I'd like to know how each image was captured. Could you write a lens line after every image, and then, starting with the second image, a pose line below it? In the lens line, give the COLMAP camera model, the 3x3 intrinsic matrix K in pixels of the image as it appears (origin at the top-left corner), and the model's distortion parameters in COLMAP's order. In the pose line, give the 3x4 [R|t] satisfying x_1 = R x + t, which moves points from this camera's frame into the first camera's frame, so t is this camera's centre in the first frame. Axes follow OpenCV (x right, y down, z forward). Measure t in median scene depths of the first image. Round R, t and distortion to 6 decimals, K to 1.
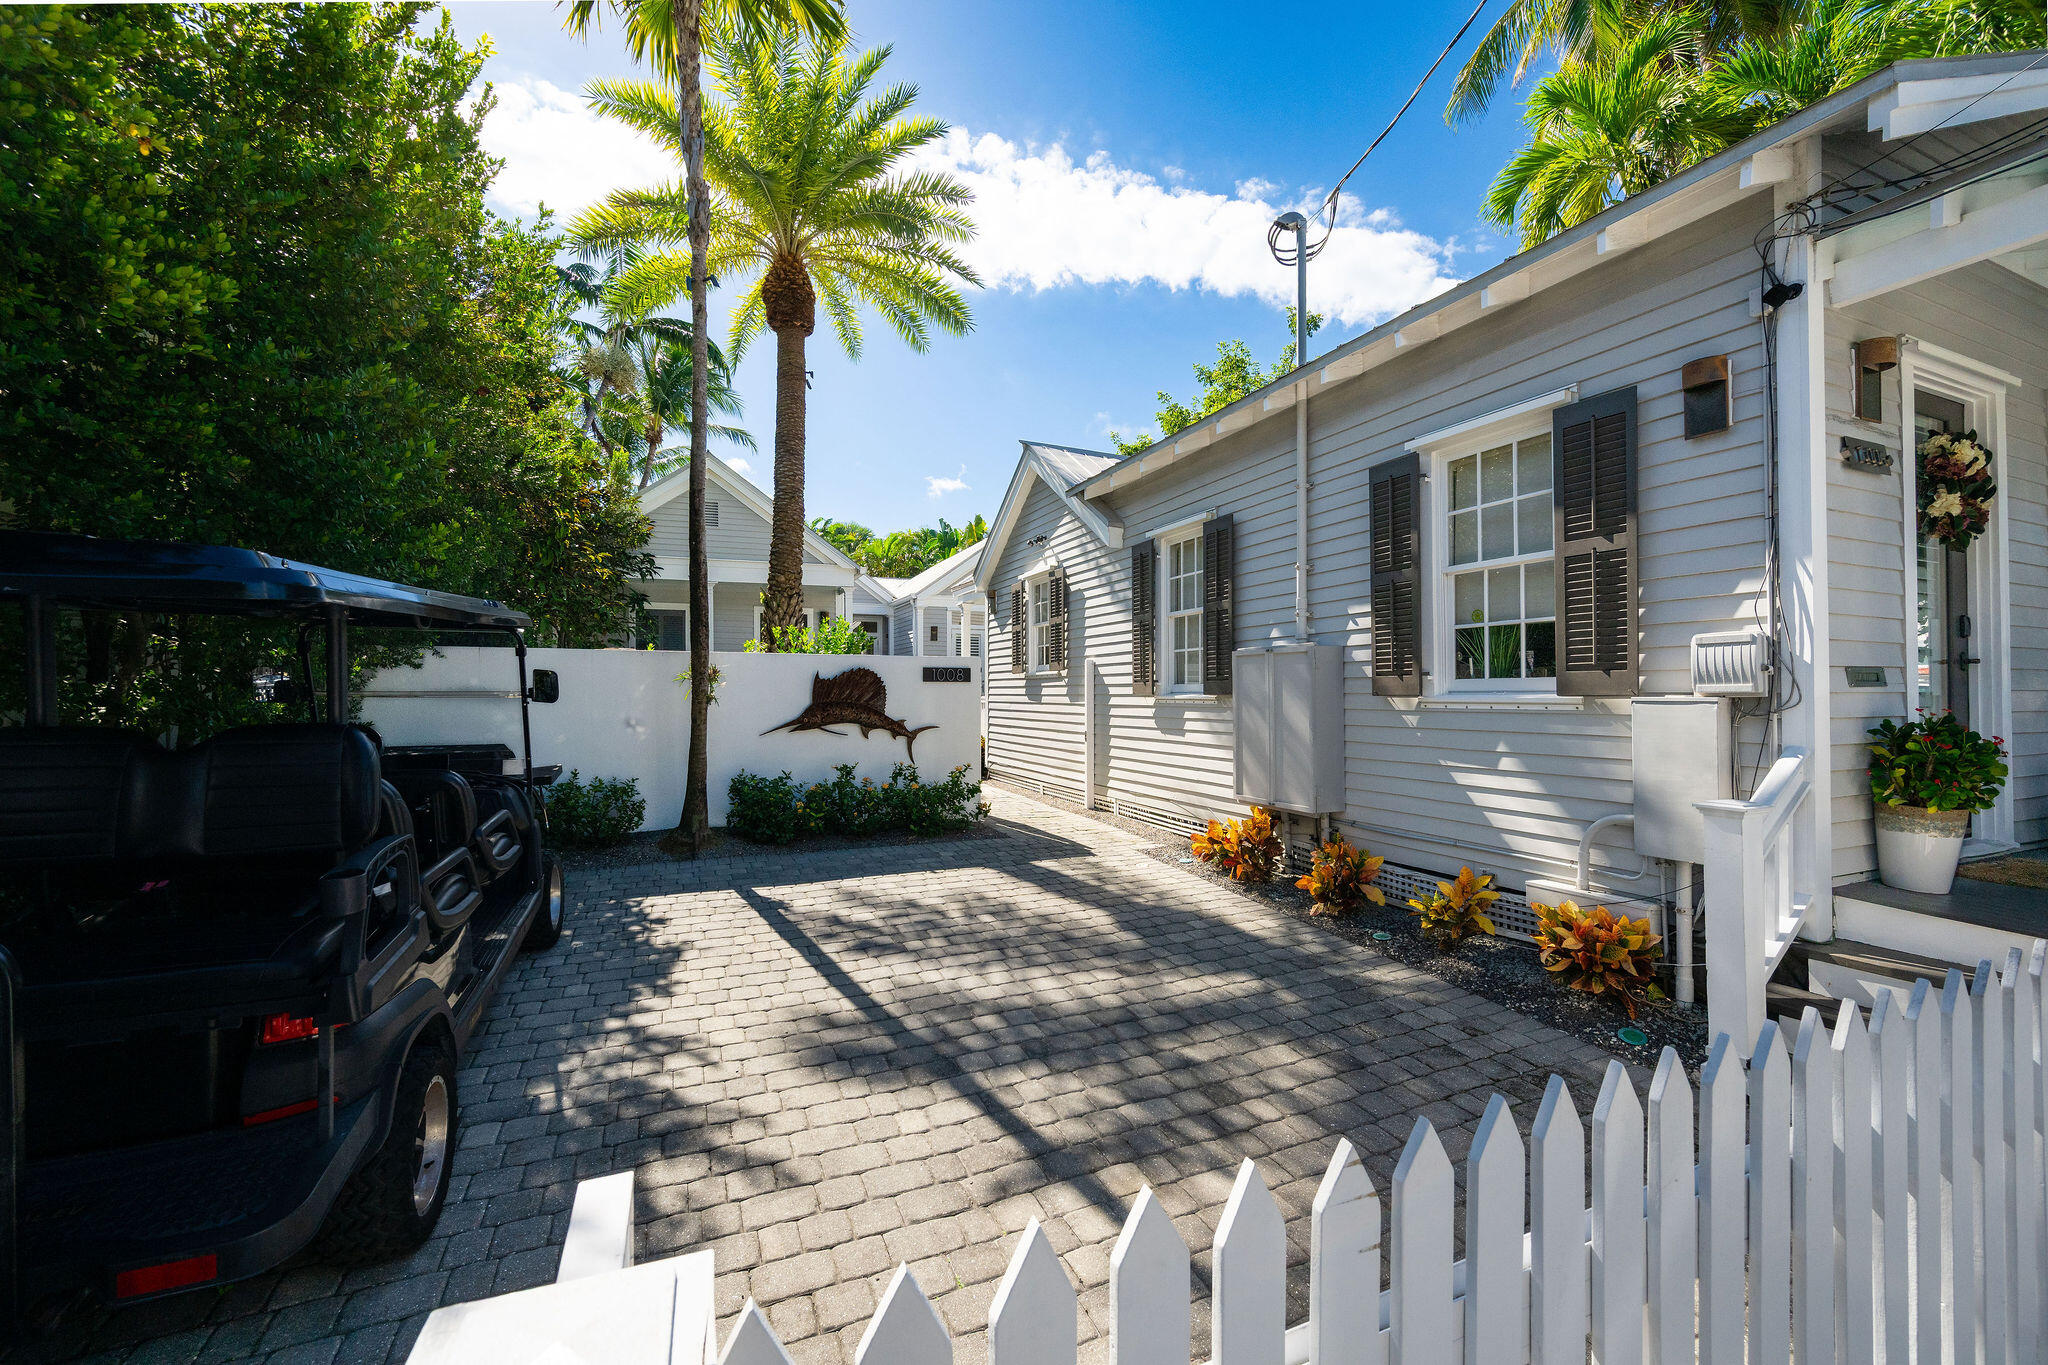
lens RADIAL K [[801.9, 0, 1024.4], [0, 801.9, 685.8], [0, 0, 1]] dist [-0.002544, -0.000332]
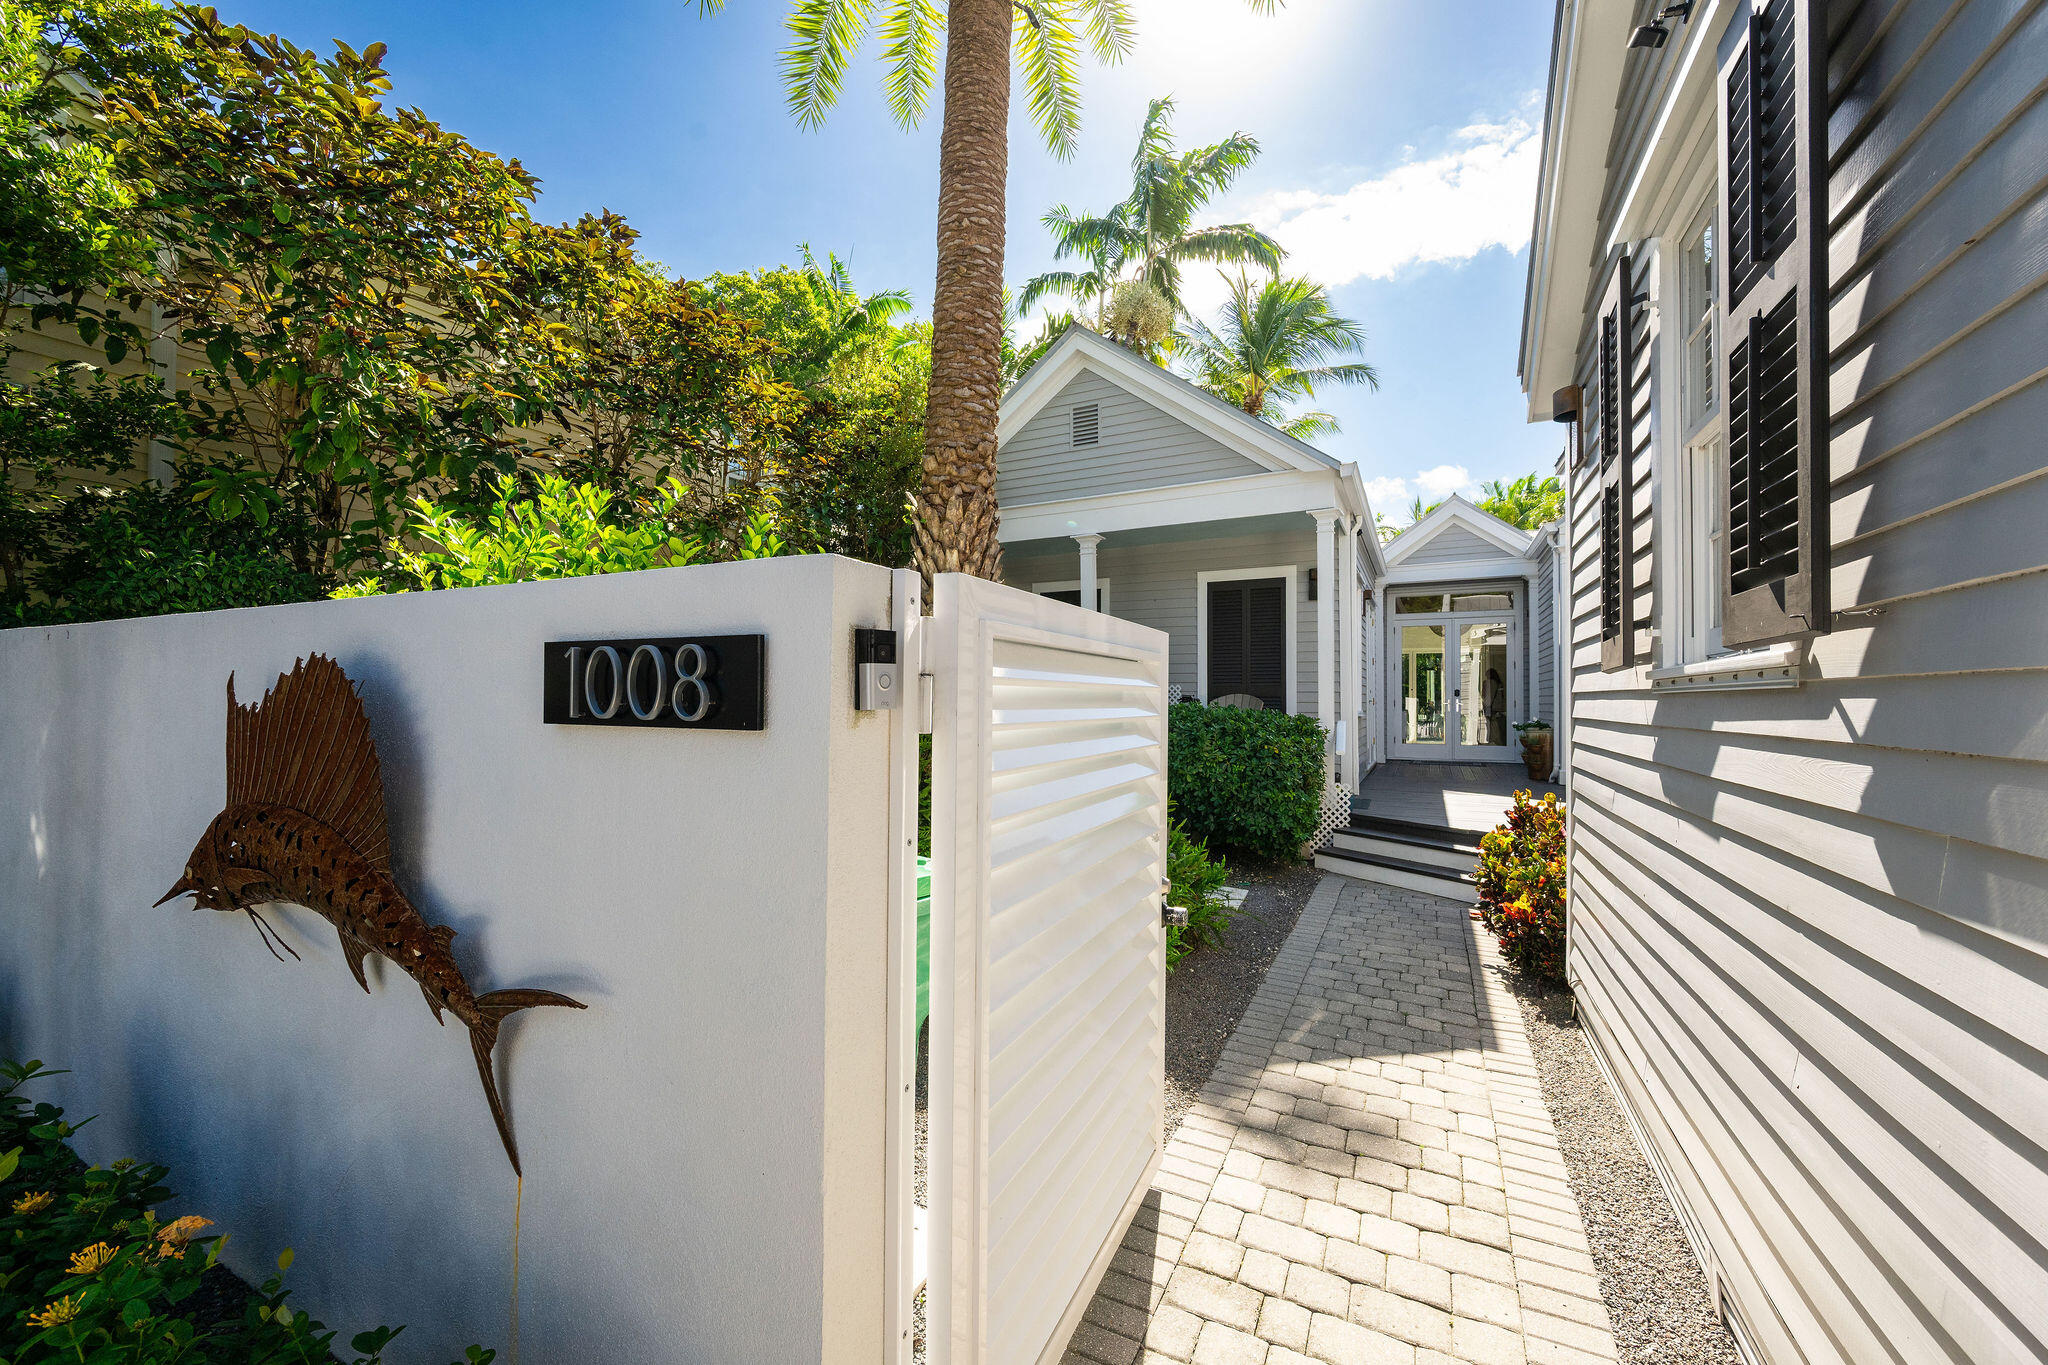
lens RADIAL K [[801.9, 0, 1024.4], [0, 801.9, 685.8], [0, 0, 1]] dist [-0.002544, -0.000332]
pose [[0.658153, -0.003156, -0.752878, 0.084637], [-0.001782, 0.999982, -0.005750, -0.014637], [0.752882, 0.005126, 0.658135, 1.141673]]
